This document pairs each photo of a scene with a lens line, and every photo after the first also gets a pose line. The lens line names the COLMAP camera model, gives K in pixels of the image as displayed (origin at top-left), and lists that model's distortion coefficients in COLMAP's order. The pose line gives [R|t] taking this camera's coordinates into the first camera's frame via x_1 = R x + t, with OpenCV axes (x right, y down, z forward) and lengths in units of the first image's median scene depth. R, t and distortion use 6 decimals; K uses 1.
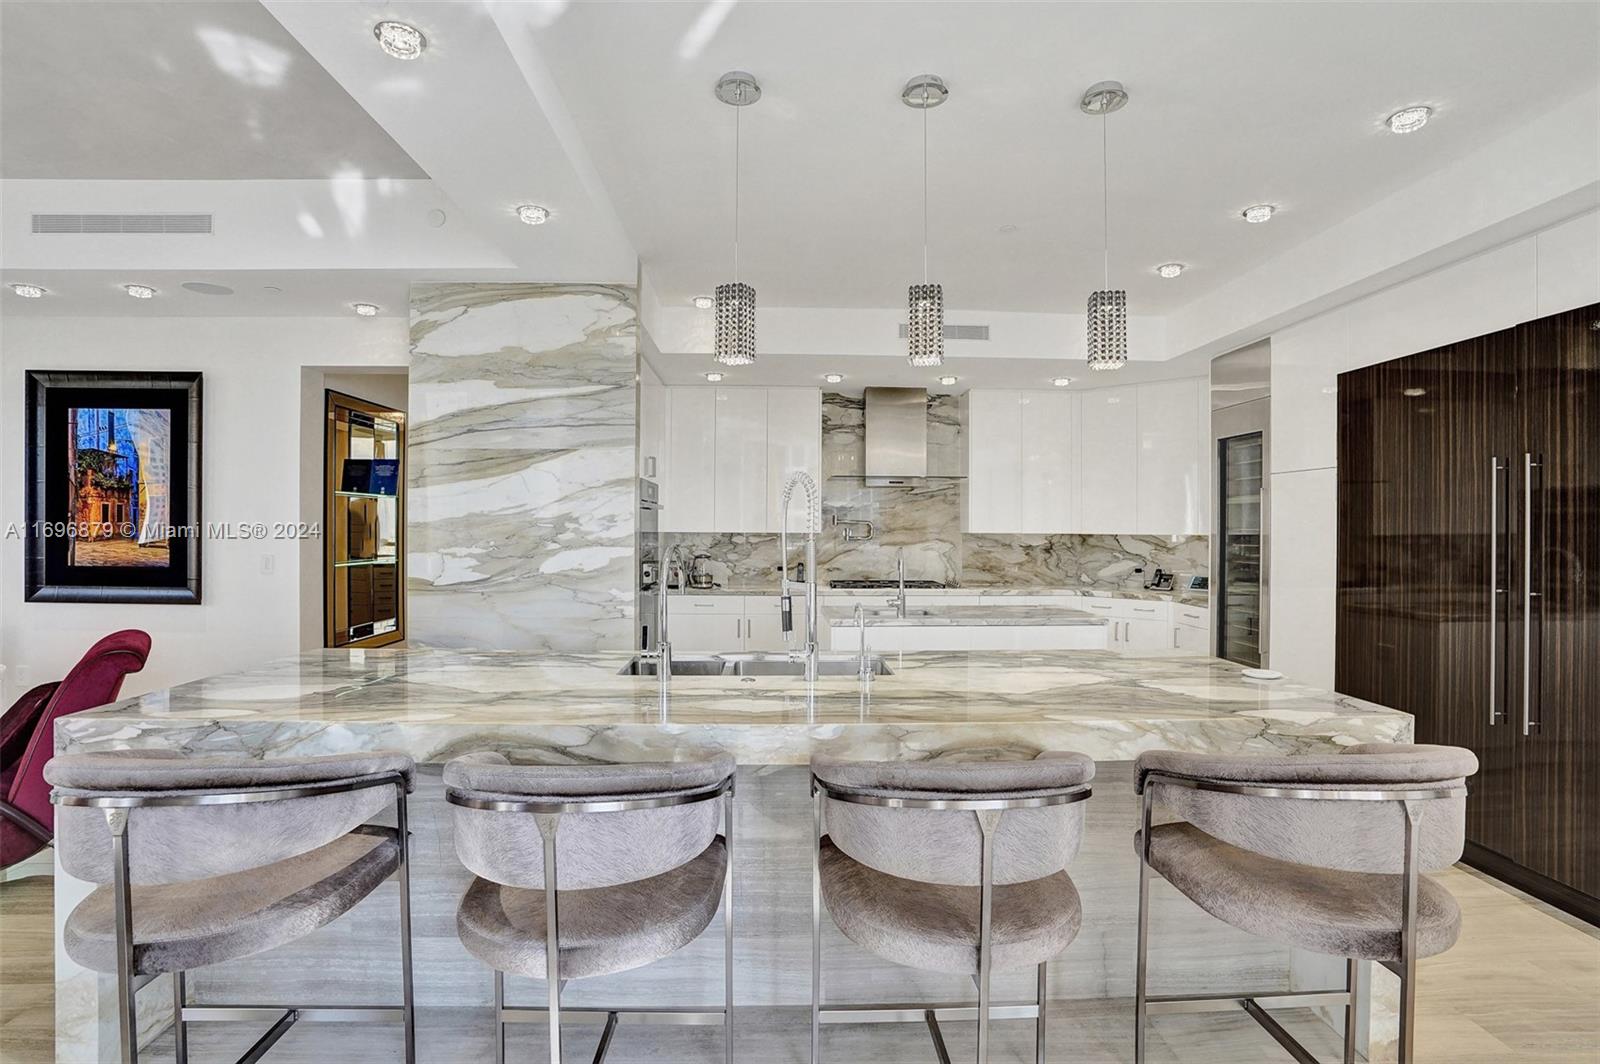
lens RADIAL K [[749.0, 0, 800.0], [0, 749.0, 532.0], [0, 0, 1]] dist [-0.001190, 0.000373]
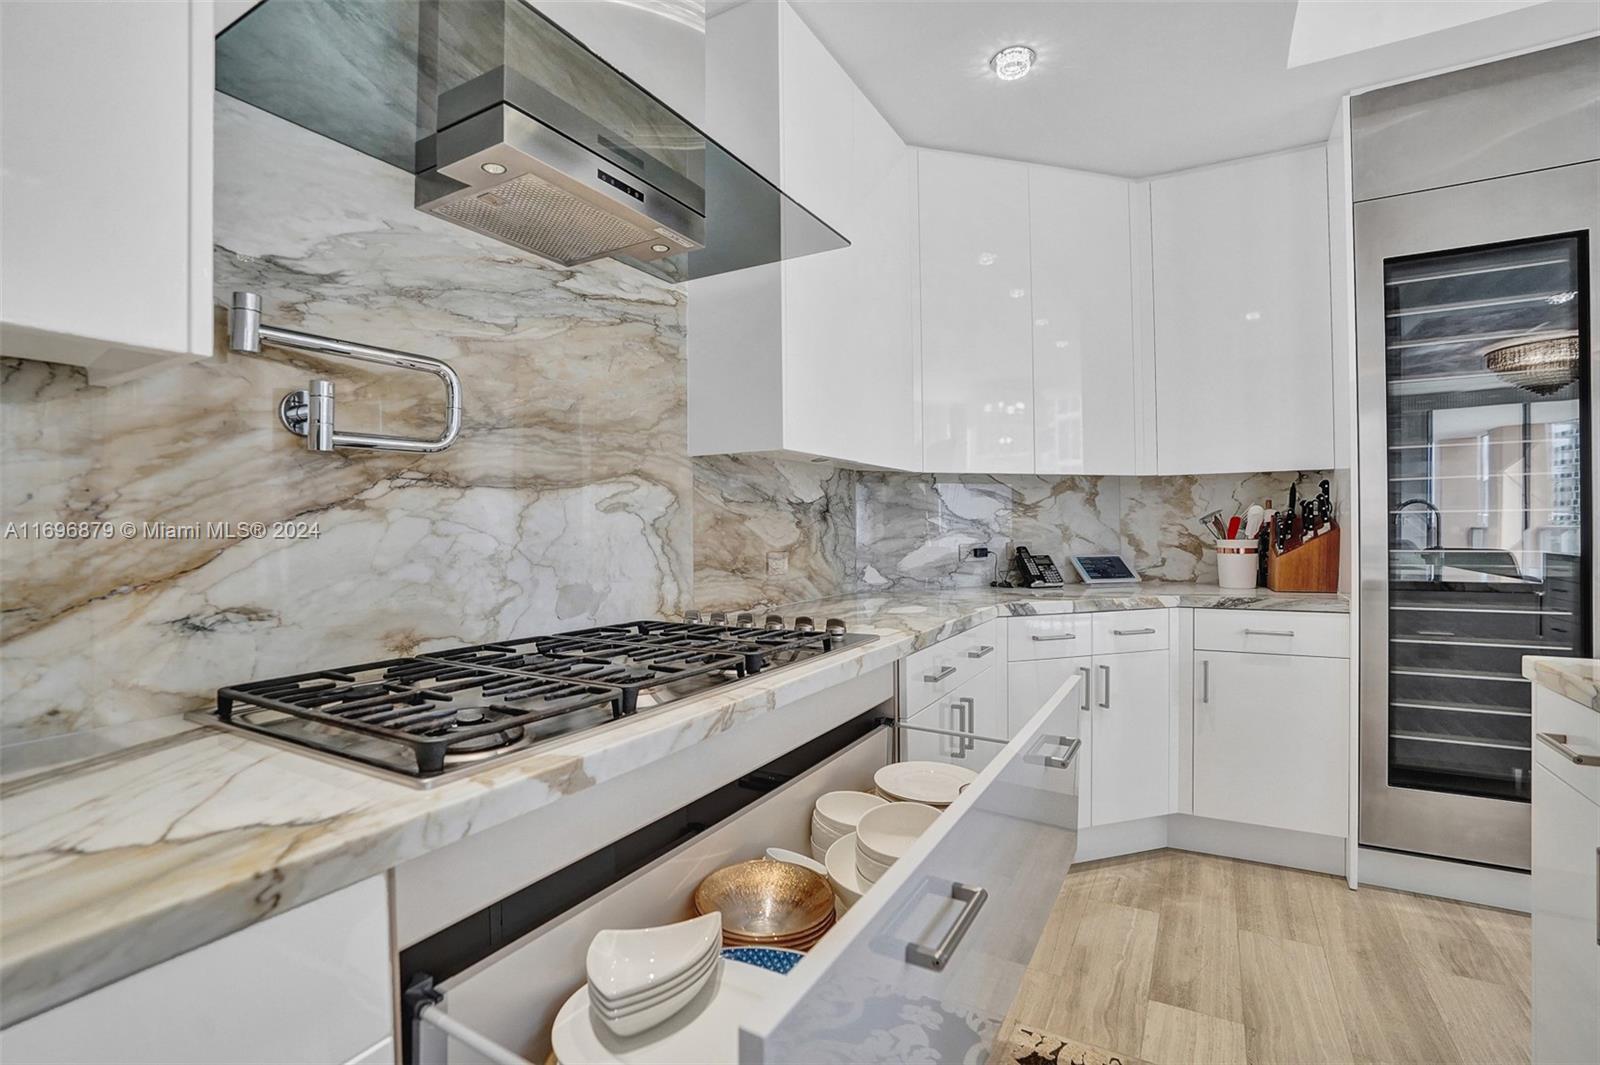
lens RADIAL K [[749.0, 0, 800.0], [0, 749.0, 532.5], [0, 0, 1]] dist [-0.001190, 0.000373]
pose [[0.529416, -0.013379, 0.848257, -0.028240], [0.017724, 0.999832, 0.004707, 0.034221], [-0.848177, 0.012542, 0.529564, 0.844799]]
